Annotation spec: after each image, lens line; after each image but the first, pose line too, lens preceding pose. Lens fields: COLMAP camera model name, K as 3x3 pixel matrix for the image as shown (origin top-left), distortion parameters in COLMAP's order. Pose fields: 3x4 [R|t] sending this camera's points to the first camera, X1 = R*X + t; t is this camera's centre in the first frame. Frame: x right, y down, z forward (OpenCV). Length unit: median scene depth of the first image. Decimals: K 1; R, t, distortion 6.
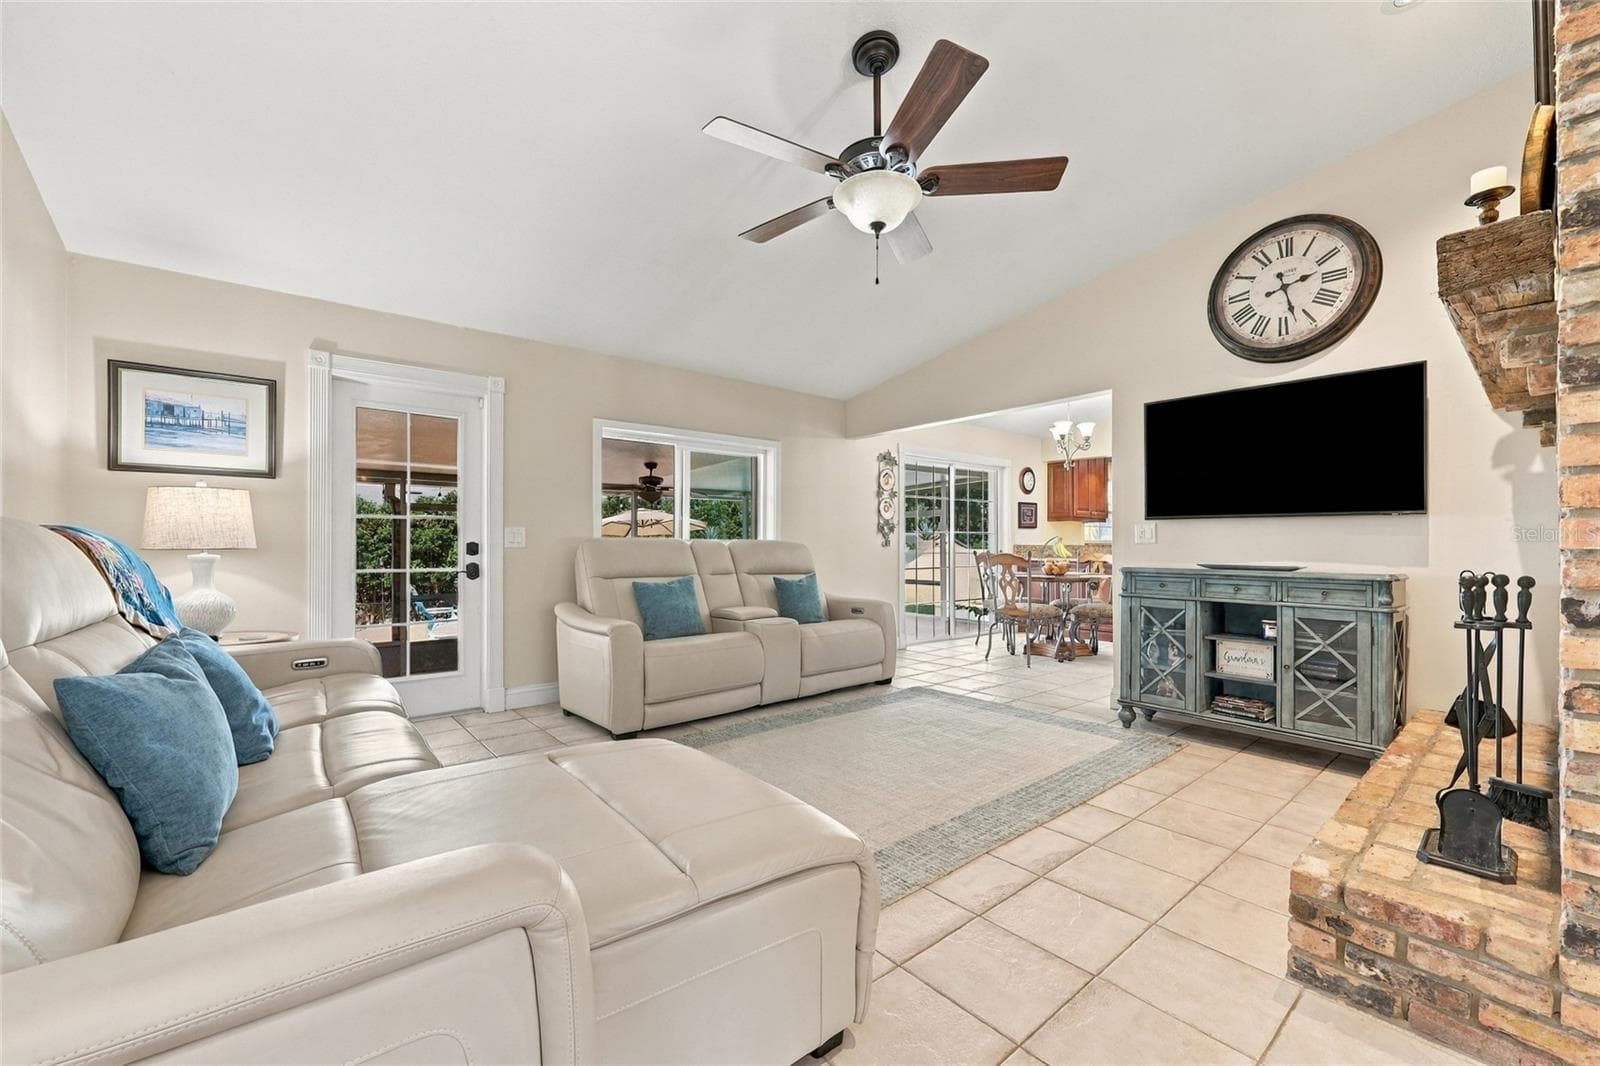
lens RADIAL K [[654.2, 0, 798.6], [0, 654.2, 540.0], [0, 0, 1]] dist [0.000995, 0.000136]
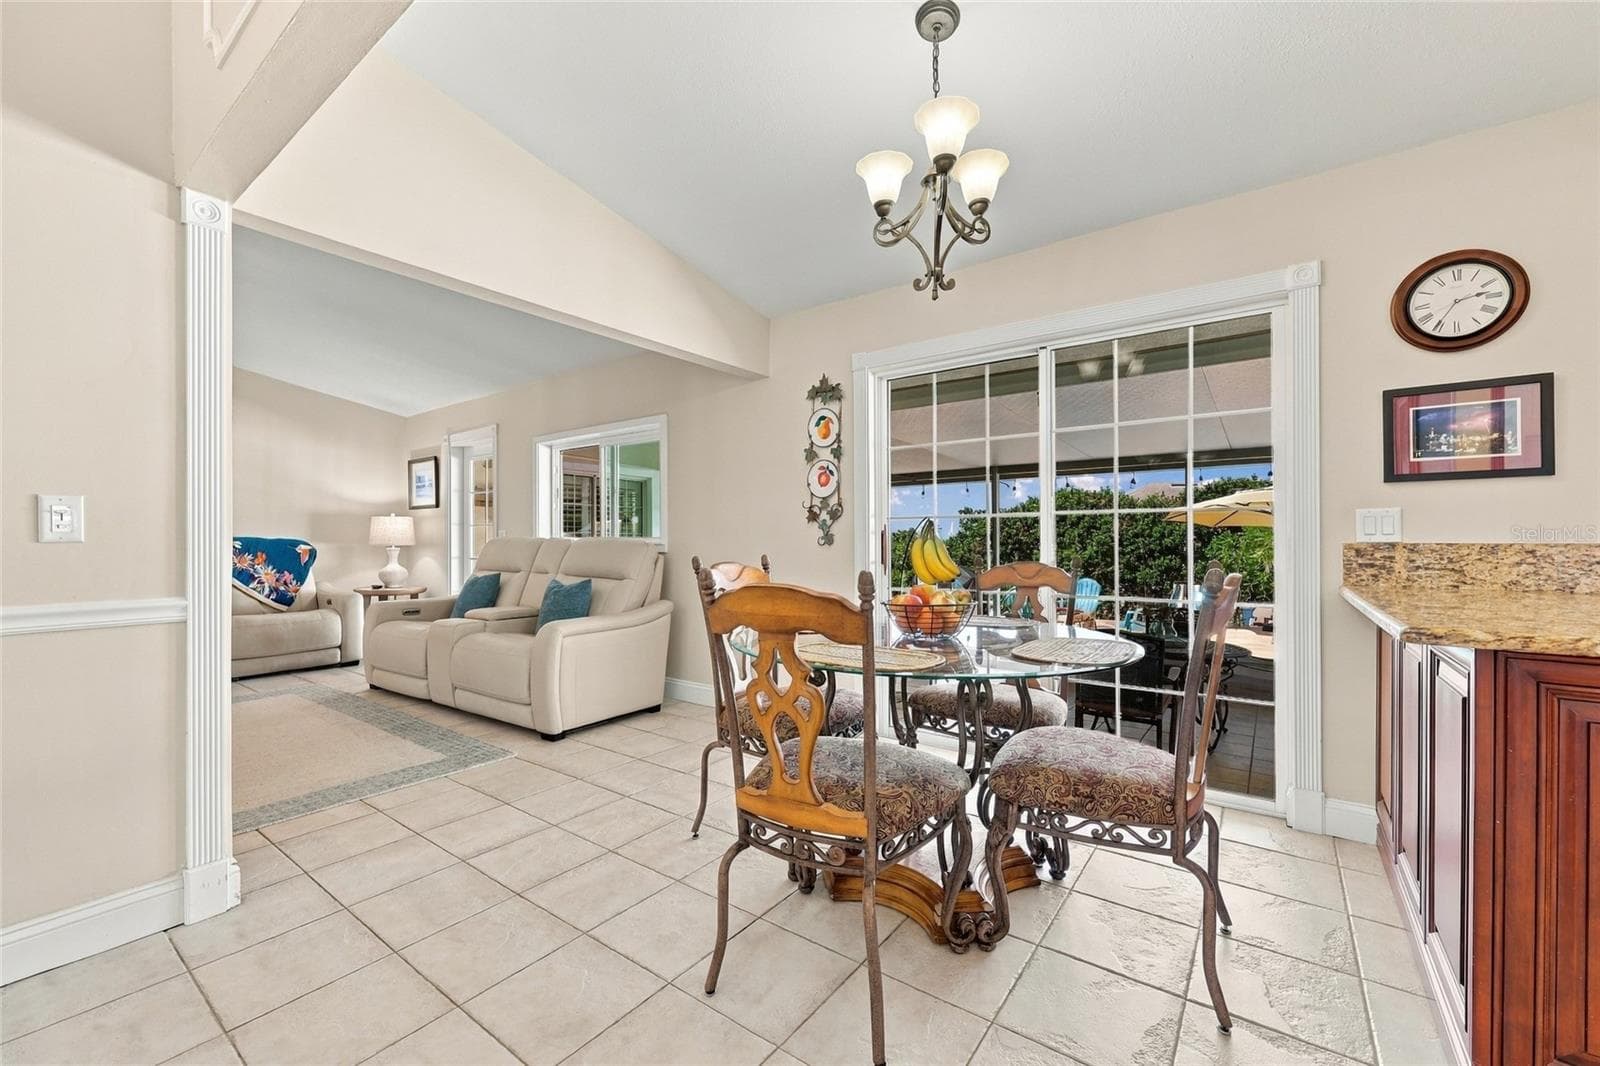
lens RADIAL K [[631.5, 0, 809.1], [0, 631.5, 539.4], [0, 0, 1]] dist [-0.000297, -0.000262]
pose [[0.252175, -0.006896, -0.967657, 0.545514], [0.007563, 0.999958, -0.005155, 0.005972], [0.967652, -0.006018, 0.252216, 0.698828]]
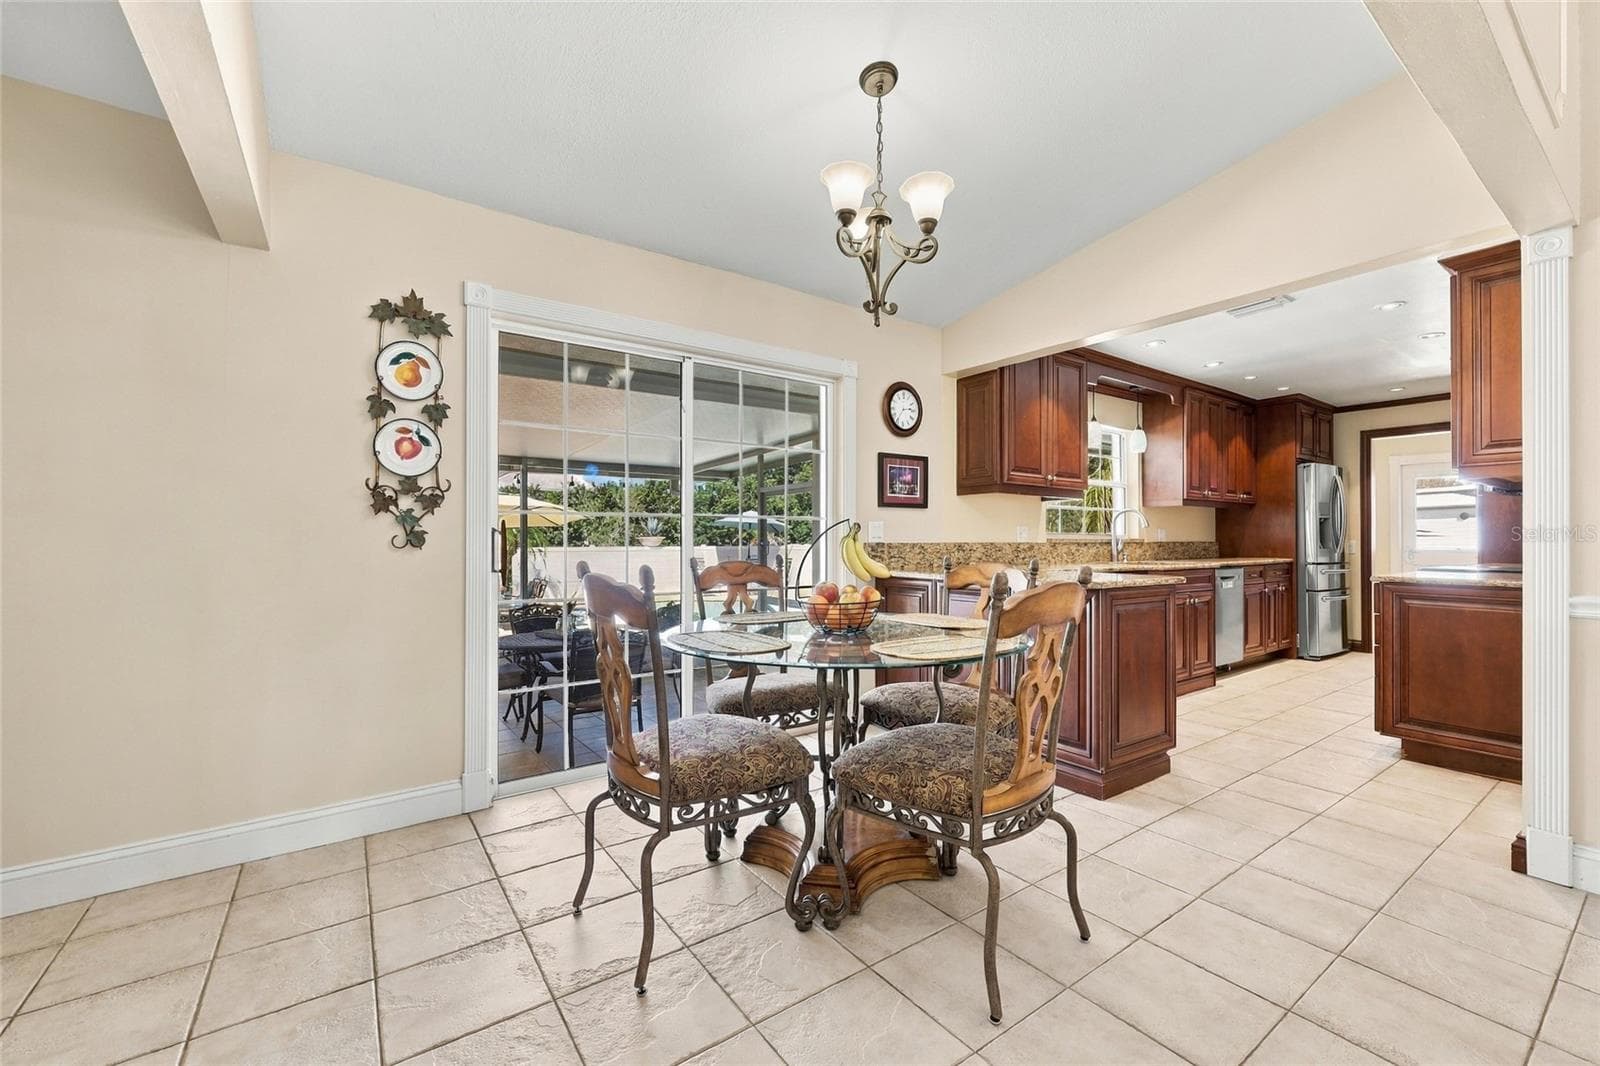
lens RADIAL K [[654.2, 0, 798.6], [0, 654.2, 540.0], [0, 0, 1]] dist [0.000995, 0.000136]
pose [[0.997048, -0.004791, -0.076627, 0.318868], [0.005046, 0.999982, 0.003143, 0.004042], [0.076610, -0.003520, 0.997055, 0.528064]]
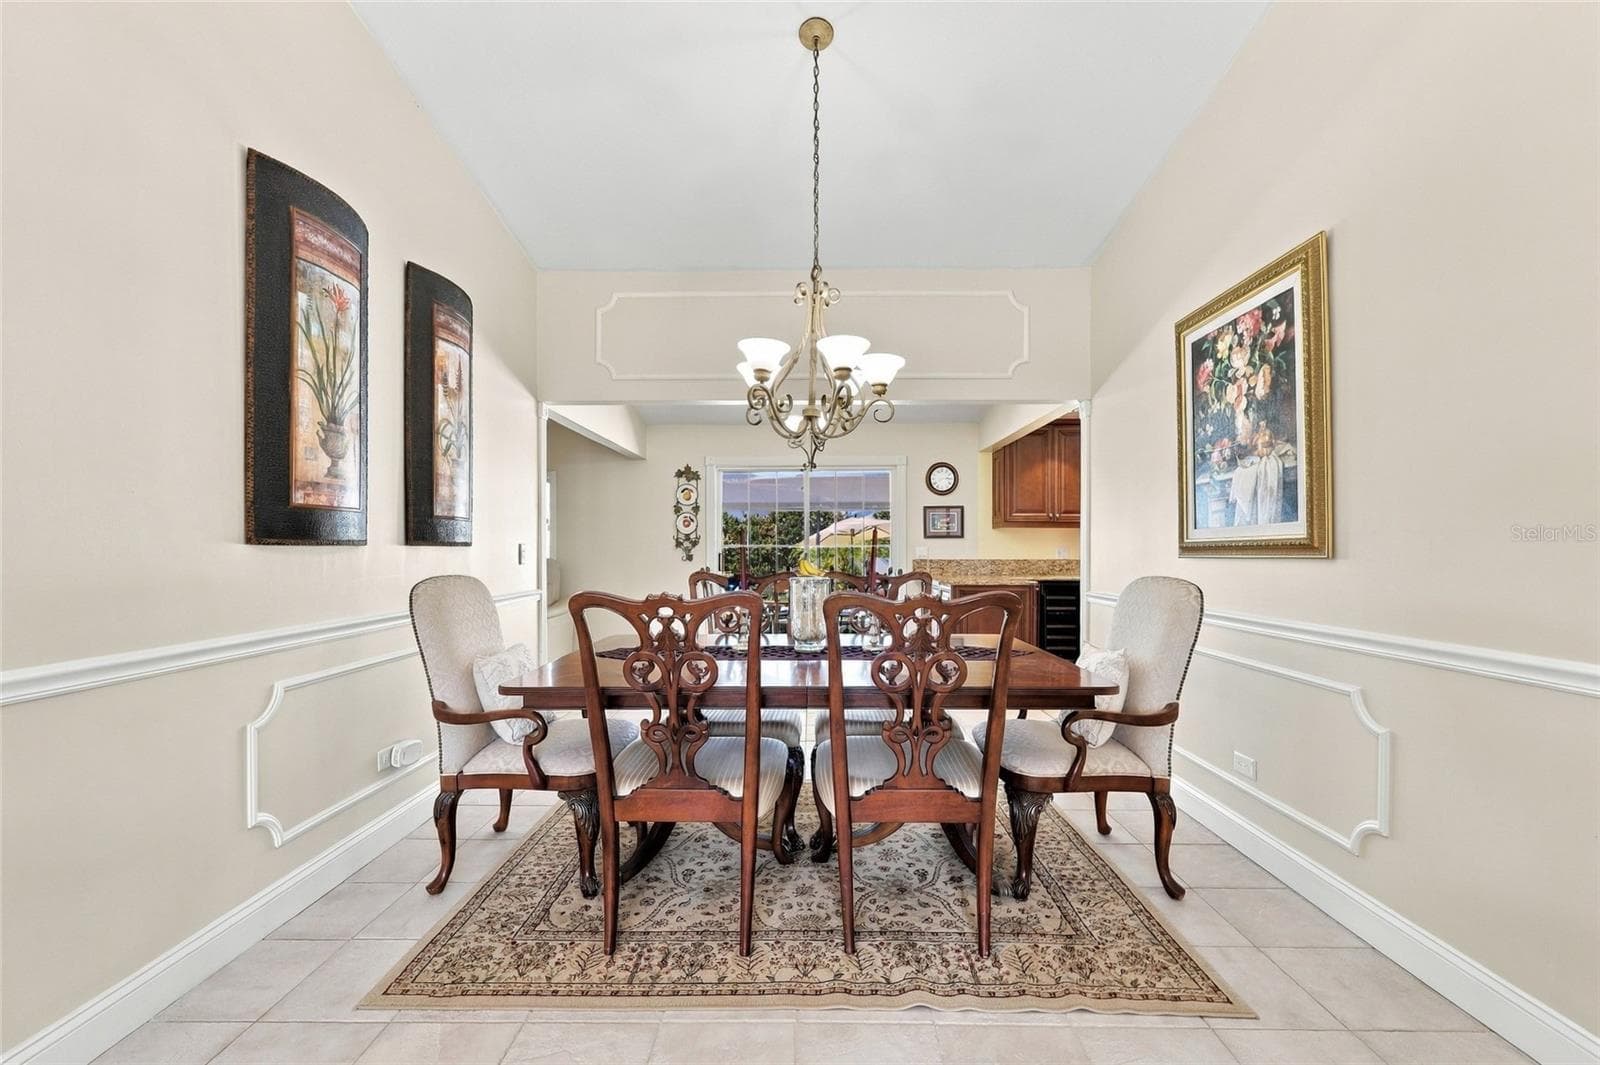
lens RADIAL K [[654.2, 0, 798.6], [0, 654.2, 539.5], [0, 0, 1]] dist [0.000995, 0.000136]
pose [[0.762202, -0.017187, -0.647111, 0.753177], [0.008892, 0.999831, -0.016082, -0.004821], [0.647278, 0.006504, 0.762226, 0.284722]]
